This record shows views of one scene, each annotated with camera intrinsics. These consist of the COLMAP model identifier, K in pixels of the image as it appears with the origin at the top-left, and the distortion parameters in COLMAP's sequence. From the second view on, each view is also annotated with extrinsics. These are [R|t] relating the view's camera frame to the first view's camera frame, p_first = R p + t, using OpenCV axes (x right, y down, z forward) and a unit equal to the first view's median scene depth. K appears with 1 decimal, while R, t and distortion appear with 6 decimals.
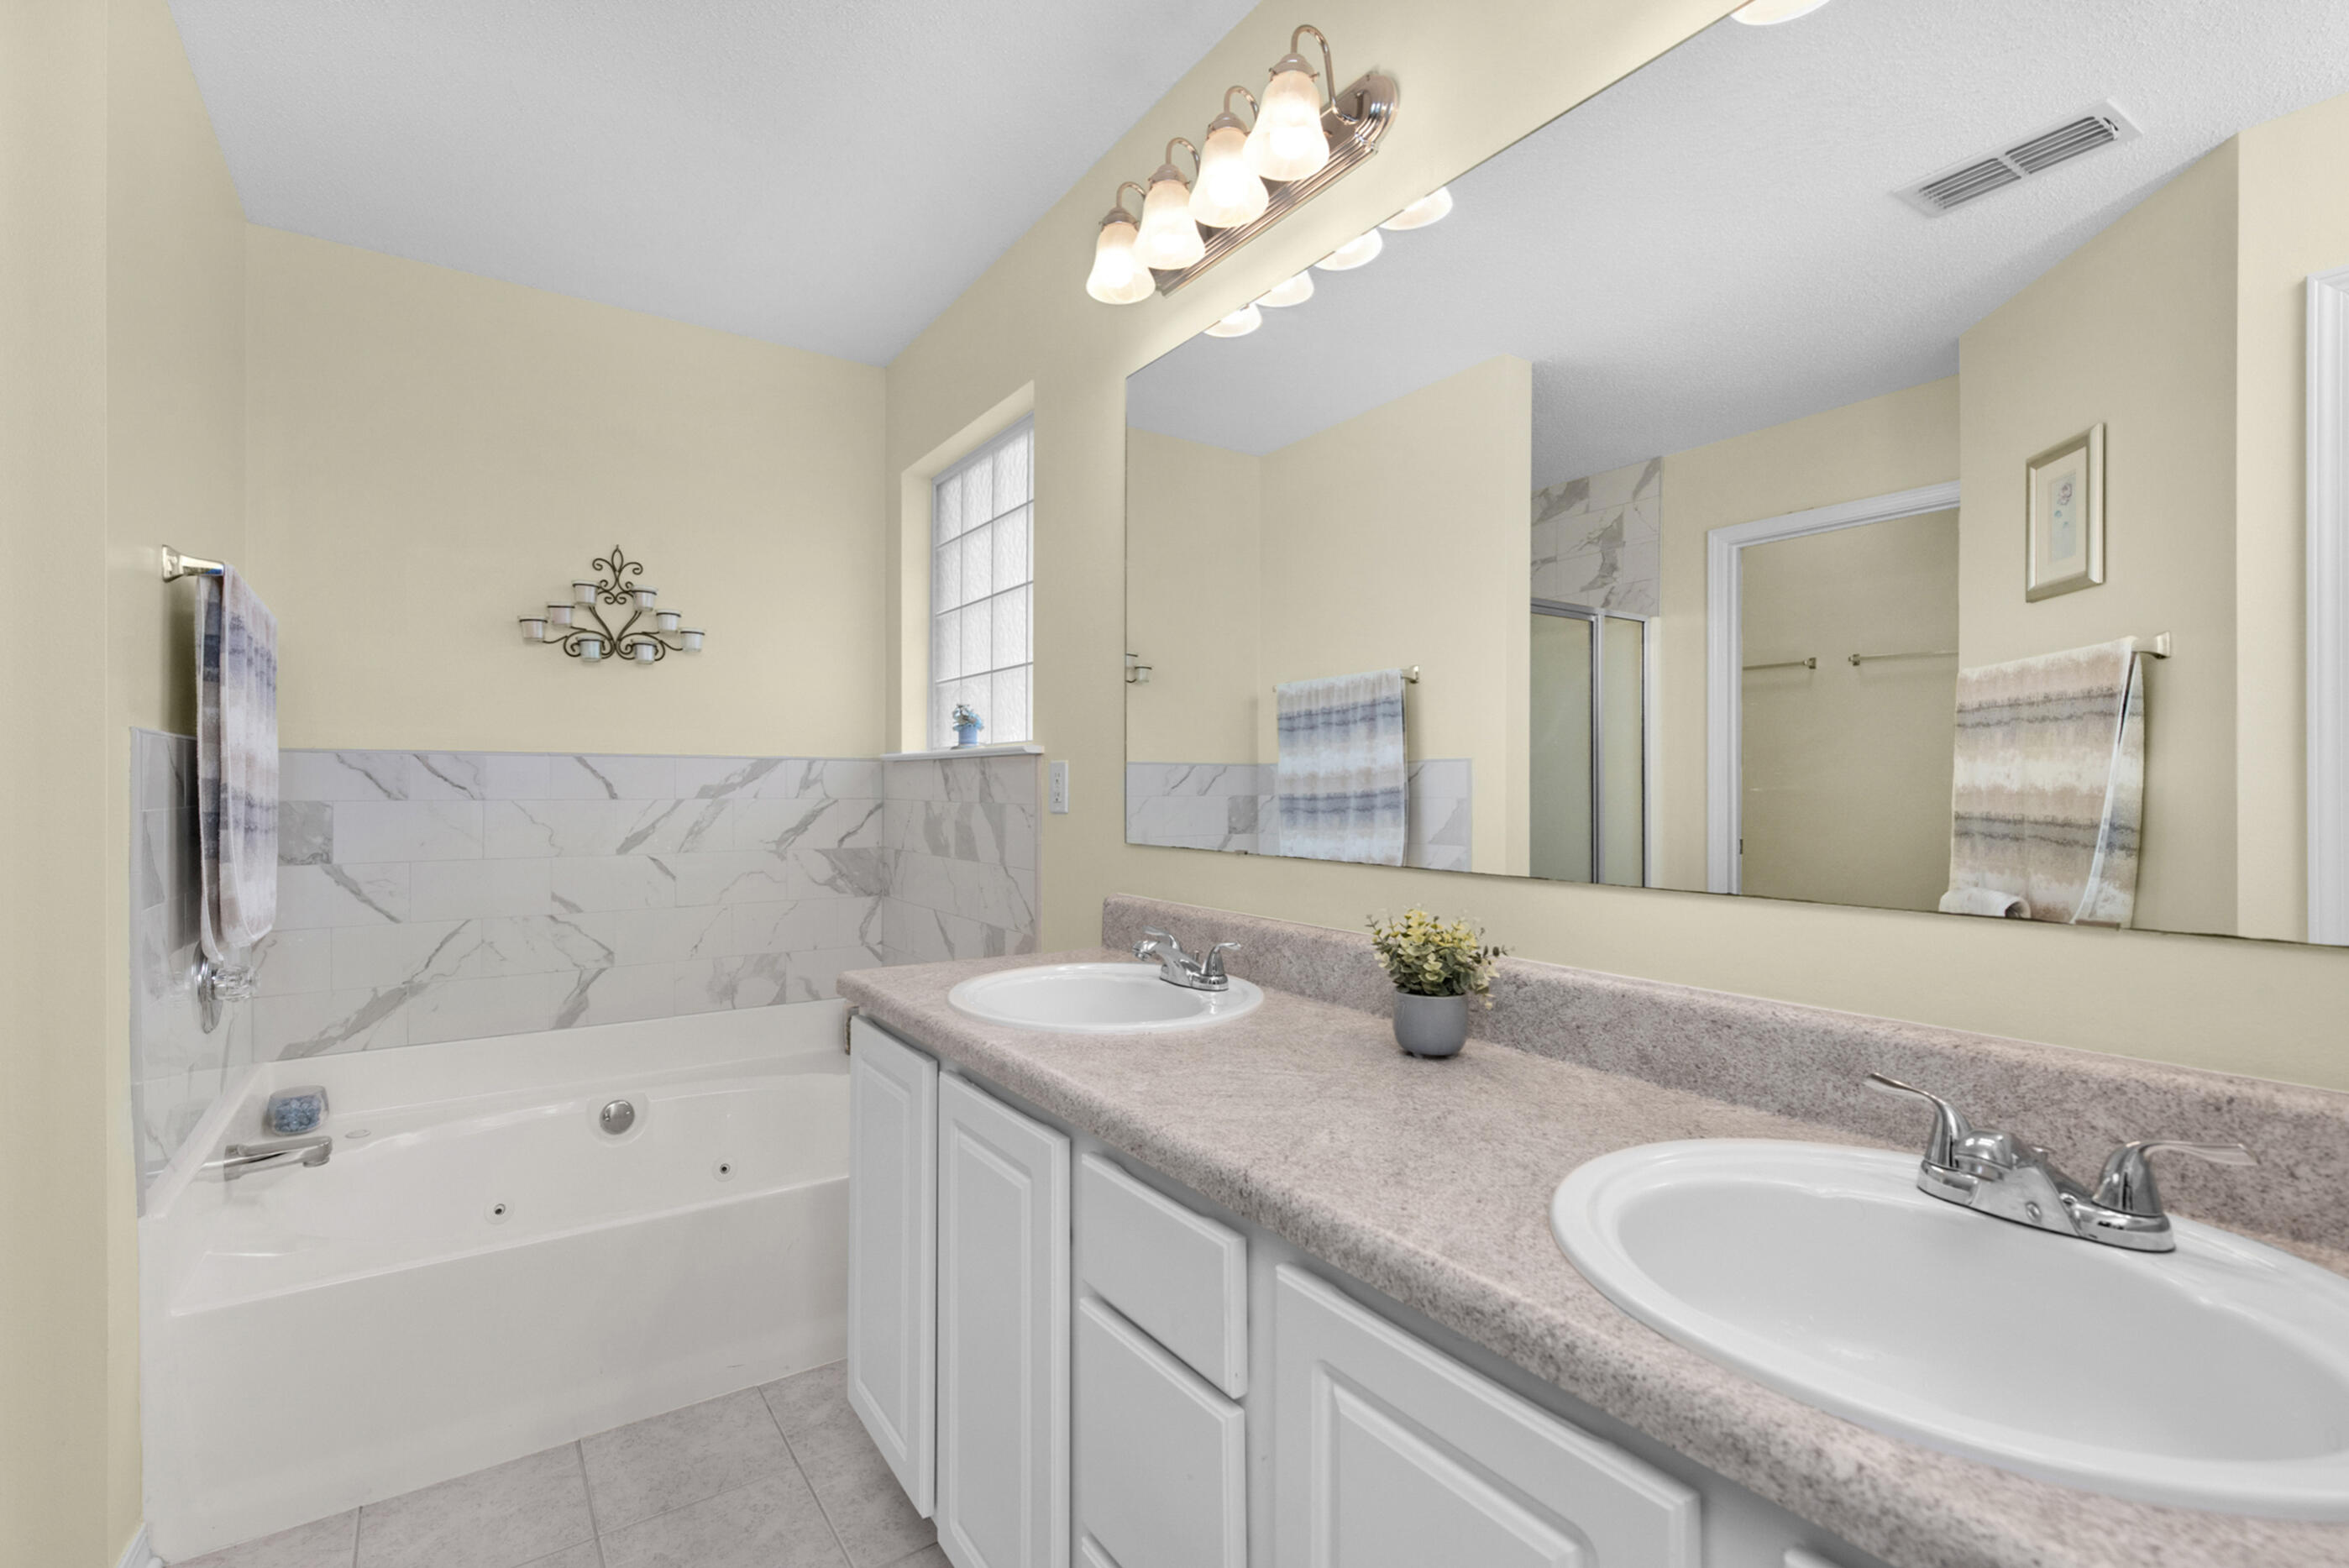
lens RADIAL K [[1035.4, 0, 1144.2], [0, 1035.4, 786.3], [0, 0, 1]] dist [-0.002780, -0.000314]
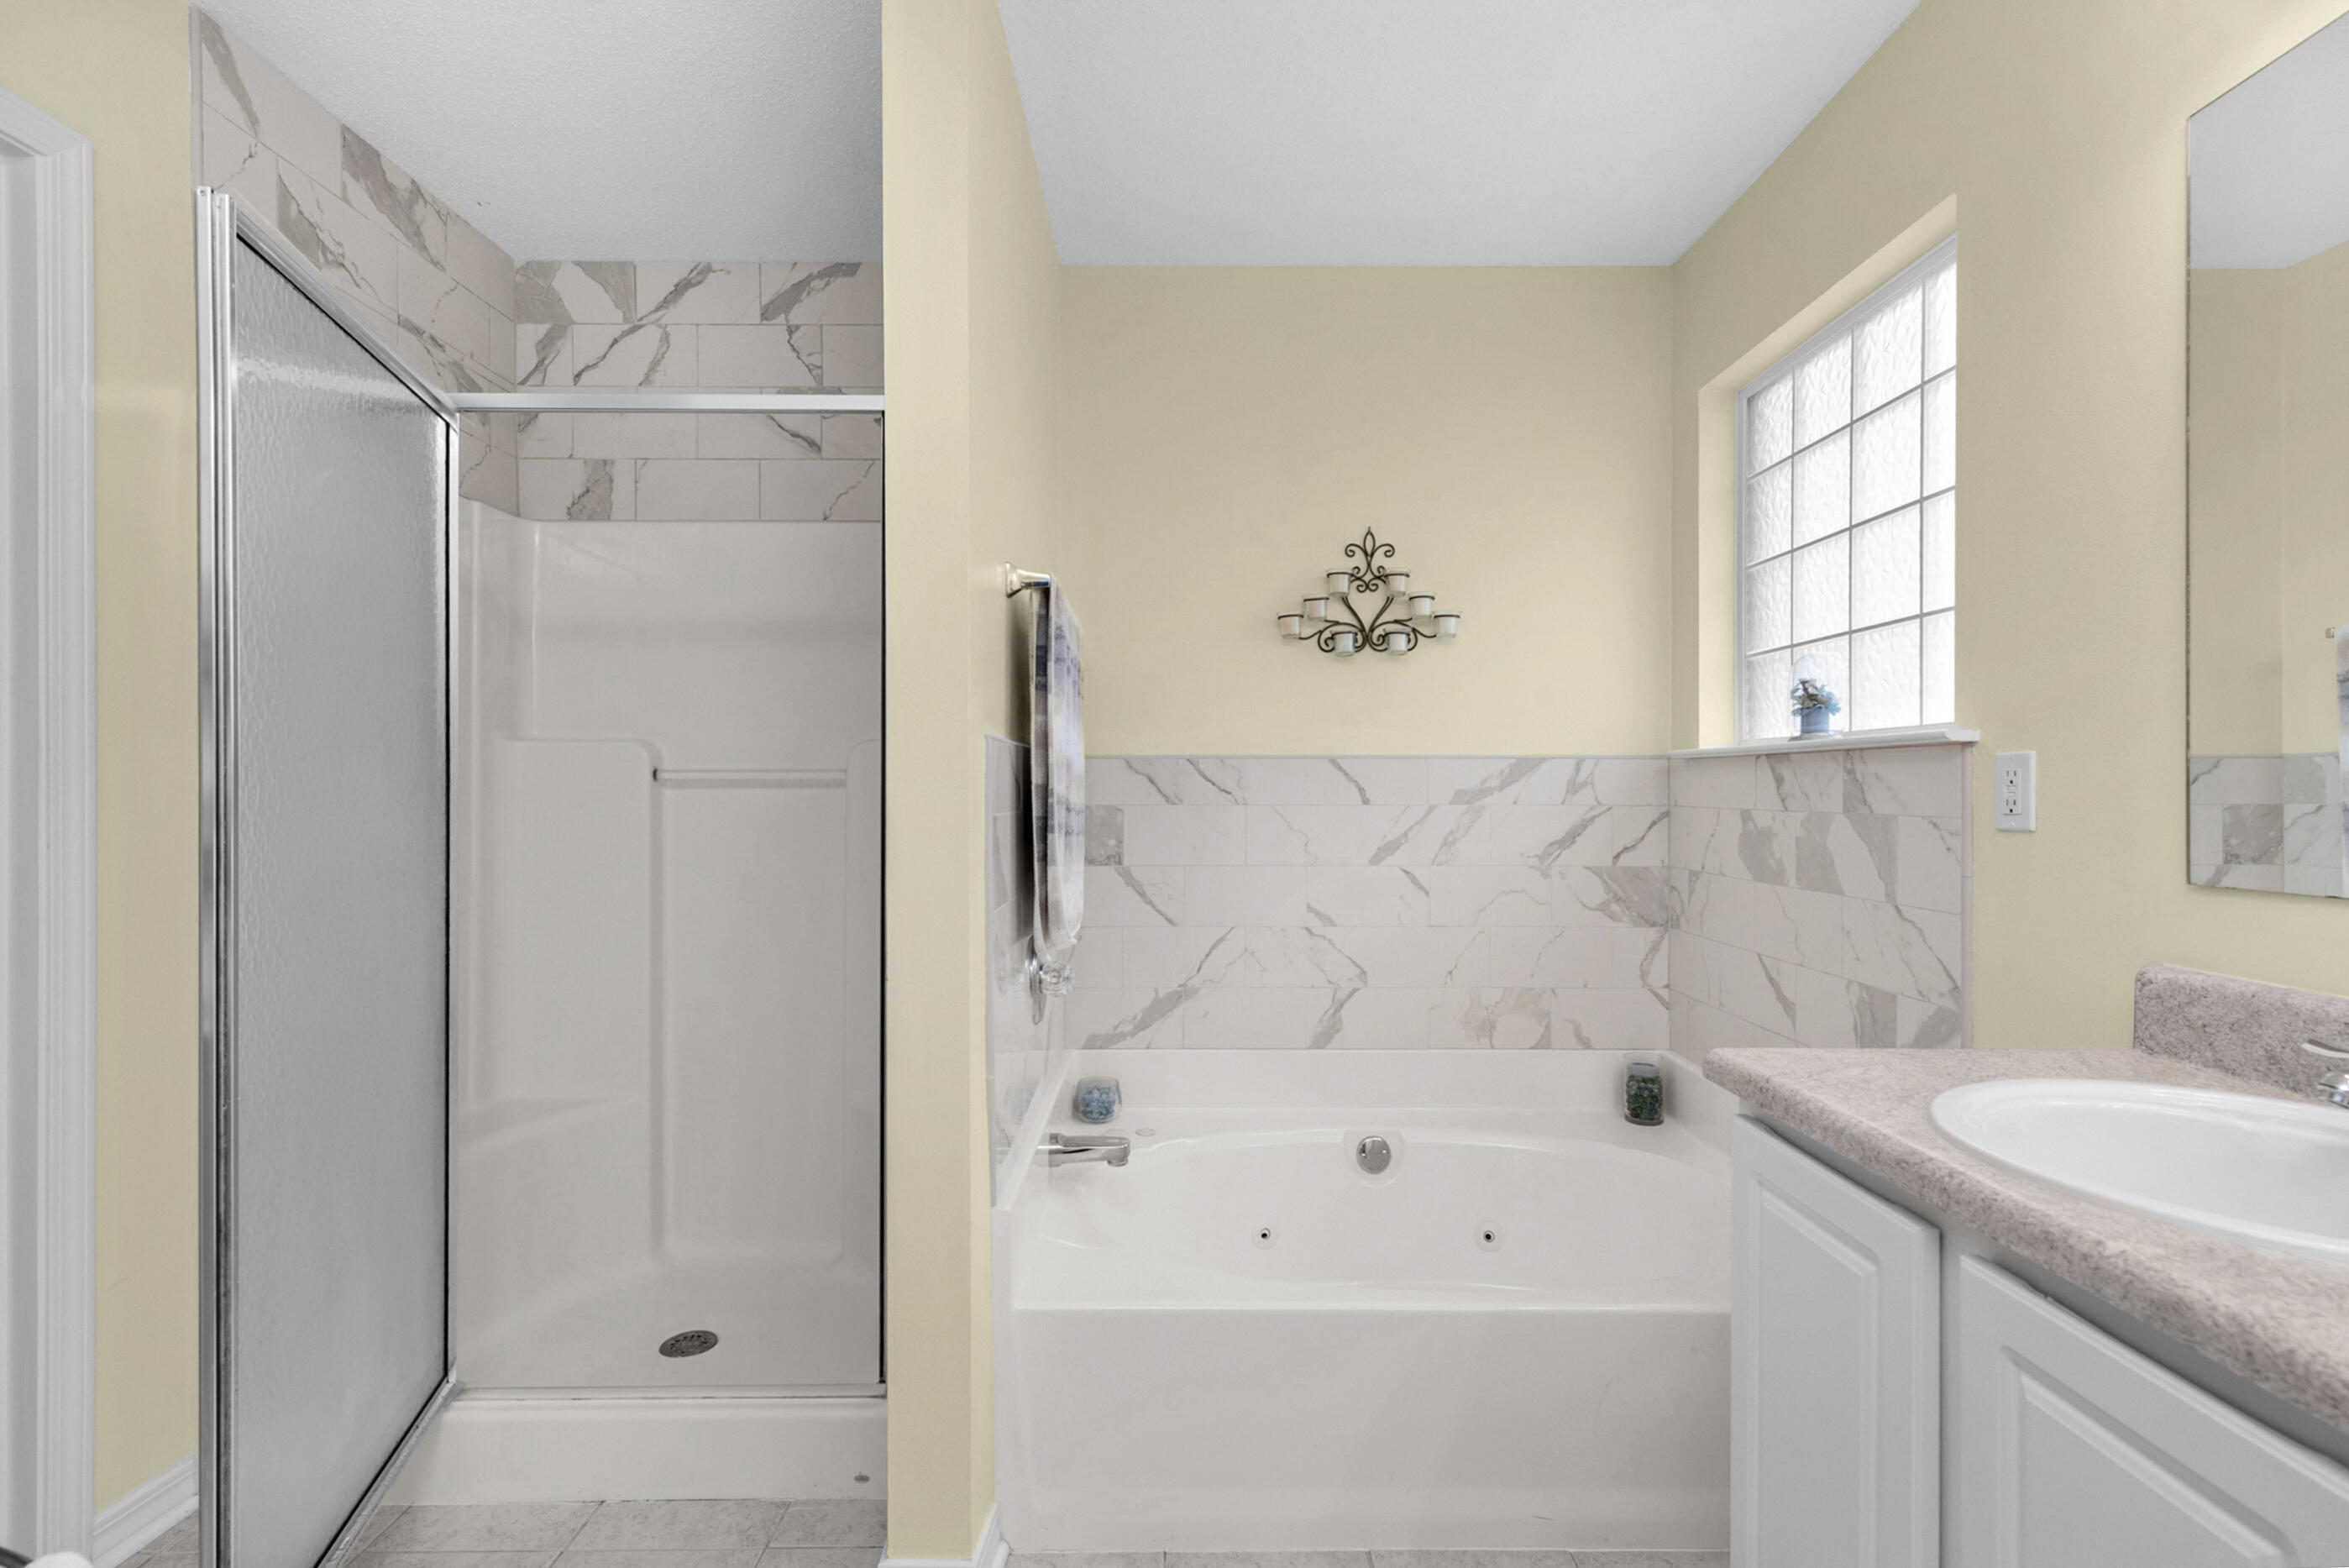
lens RADIAL K [[1075.8, 0, 1181.6], [0, 1075.8, 789.5], [0, 0, 1]] dist [-0.000899, -0.000167]
pose [[0.833878, -0.001263, -0.551947, -0.132116], [0.001019, 0.999999, -0.000749, -0.000576], [0.551947, 0.000062, 0.833879, 0.123225]]
